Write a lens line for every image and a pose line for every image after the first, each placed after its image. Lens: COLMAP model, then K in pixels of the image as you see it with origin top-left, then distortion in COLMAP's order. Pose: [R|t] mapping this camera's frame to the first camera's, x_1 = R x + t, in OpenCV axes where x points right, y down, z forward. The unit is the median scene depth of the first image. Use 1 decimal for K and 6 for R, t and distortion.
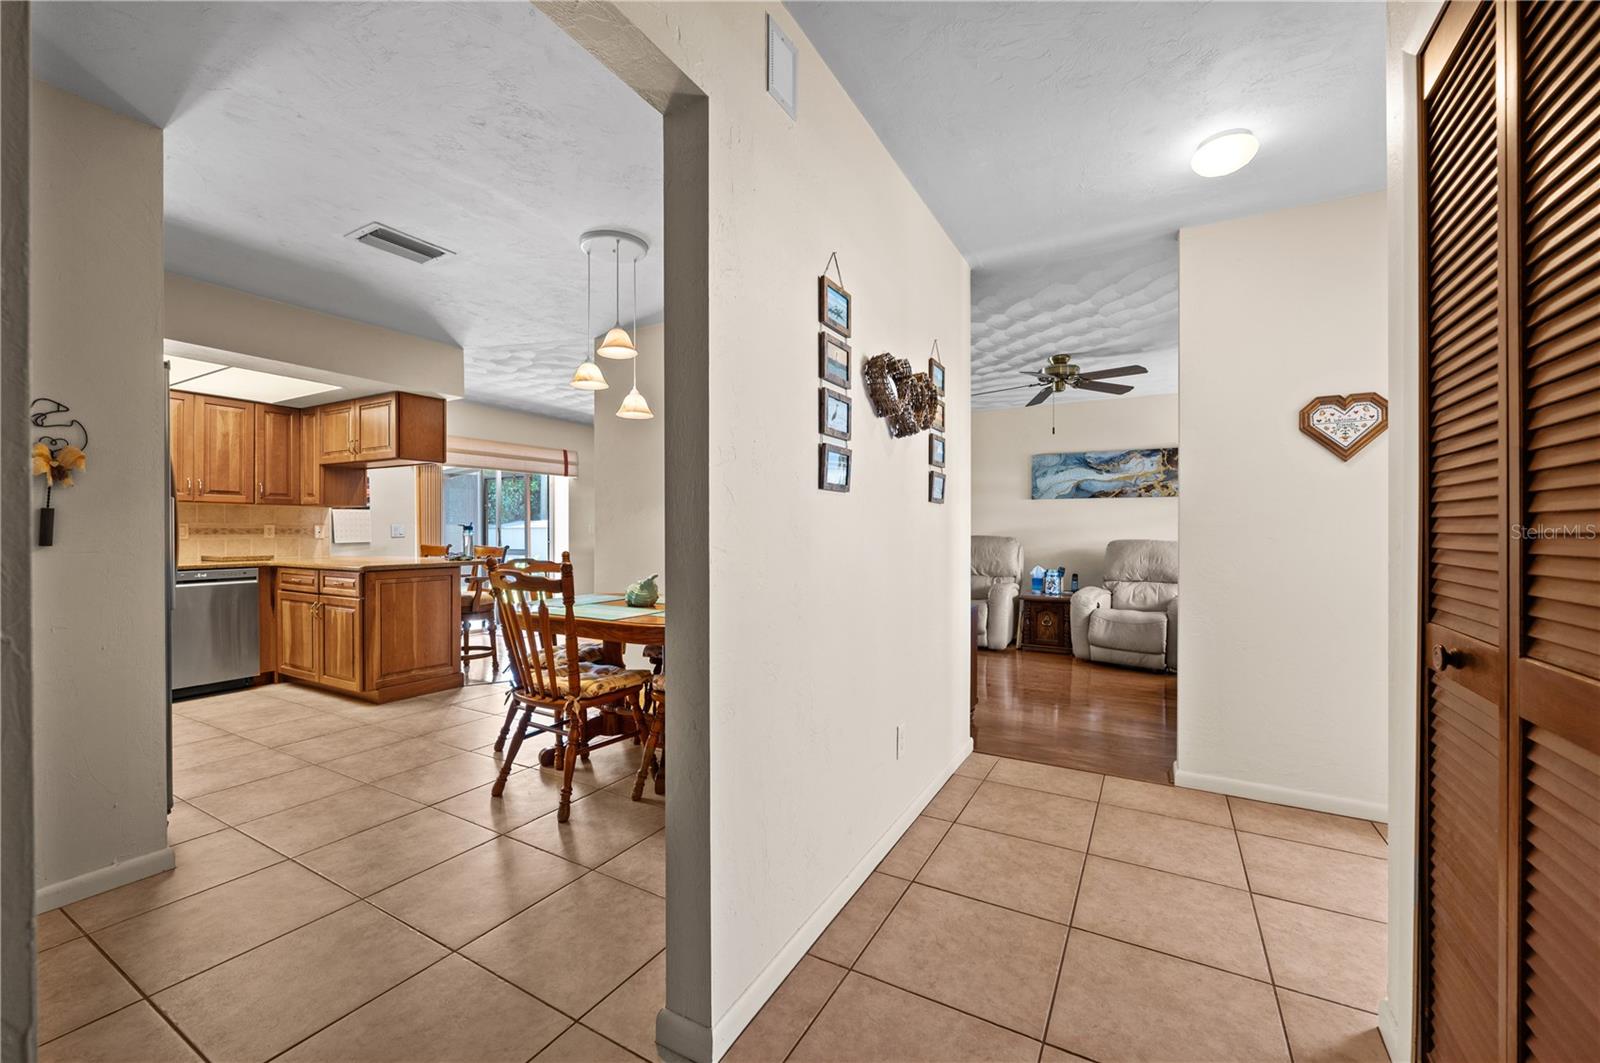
lens RADIAL K [[635.6, 0, 802.3], [0, 635.6, 532.5], [0, 0, 1]] dist [-0.000963, 0.000582]
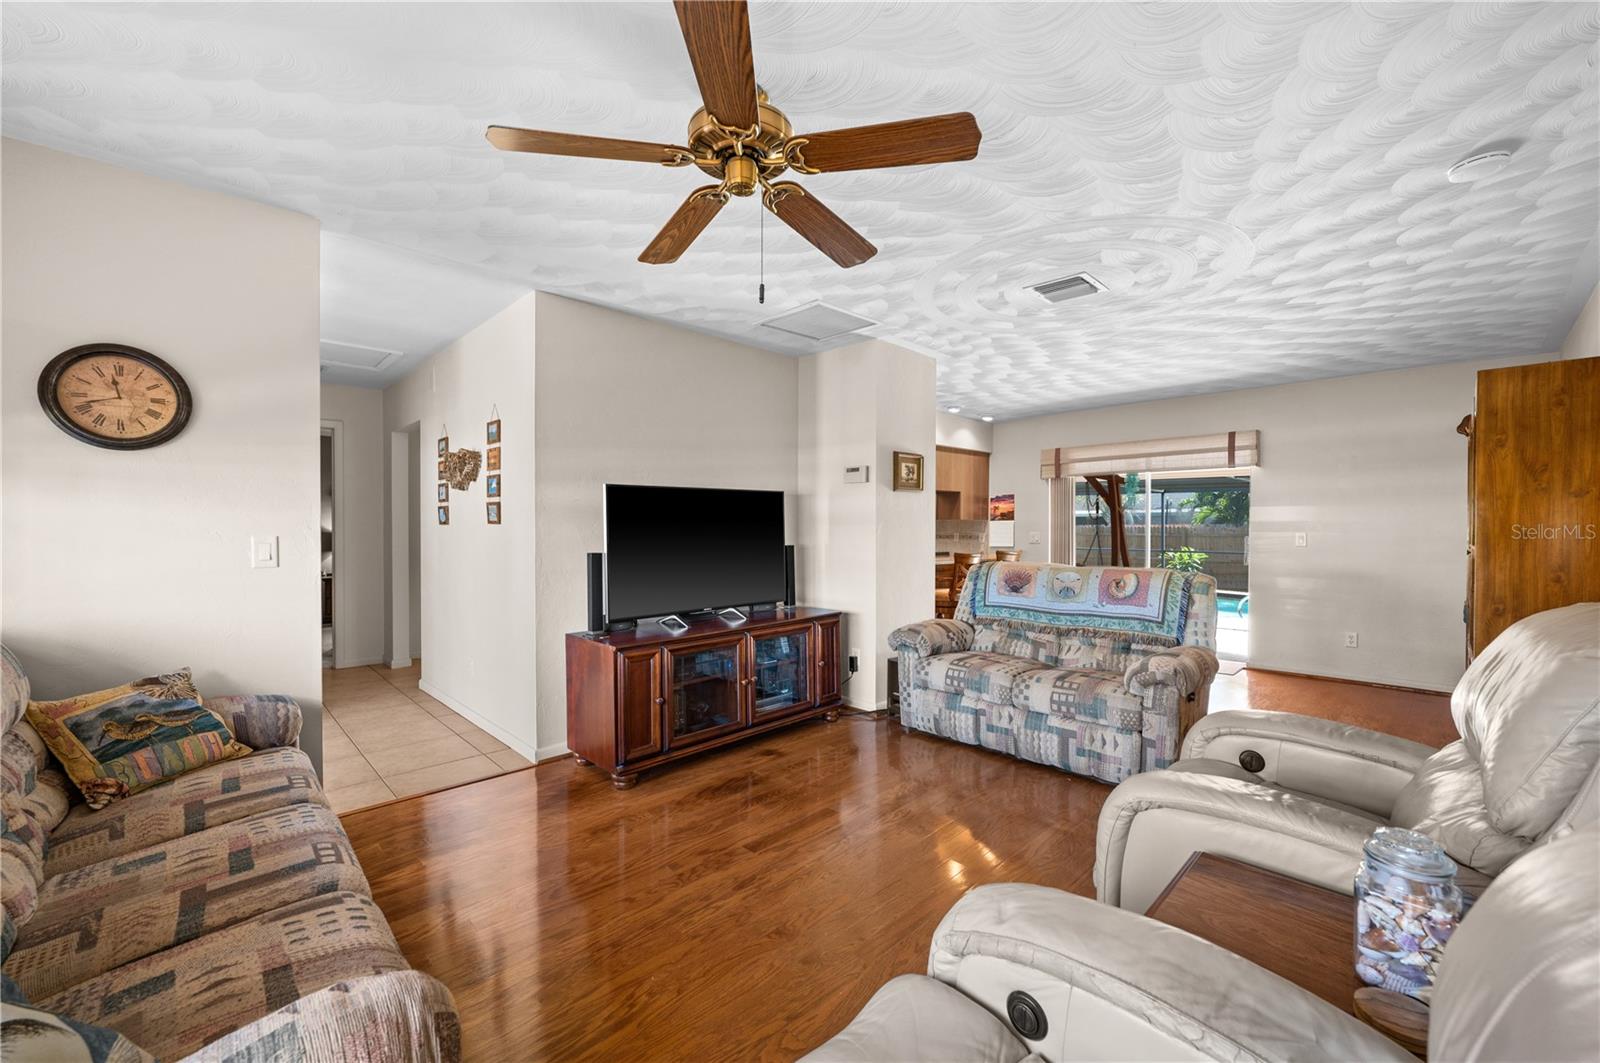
lens RADIAL K [[635.6, 0, 803.7], [0, 635.6, 534.5], [0, 0, 1]] dist [-0.000963, 0.000582]
pose [[-0.282657, 0.010001, -0.959169, 0.752900], [-0.004608, 0.999920, 0.011784, -0.024992], [0.959210, 0.007750, -0.282589, 1.142906]]
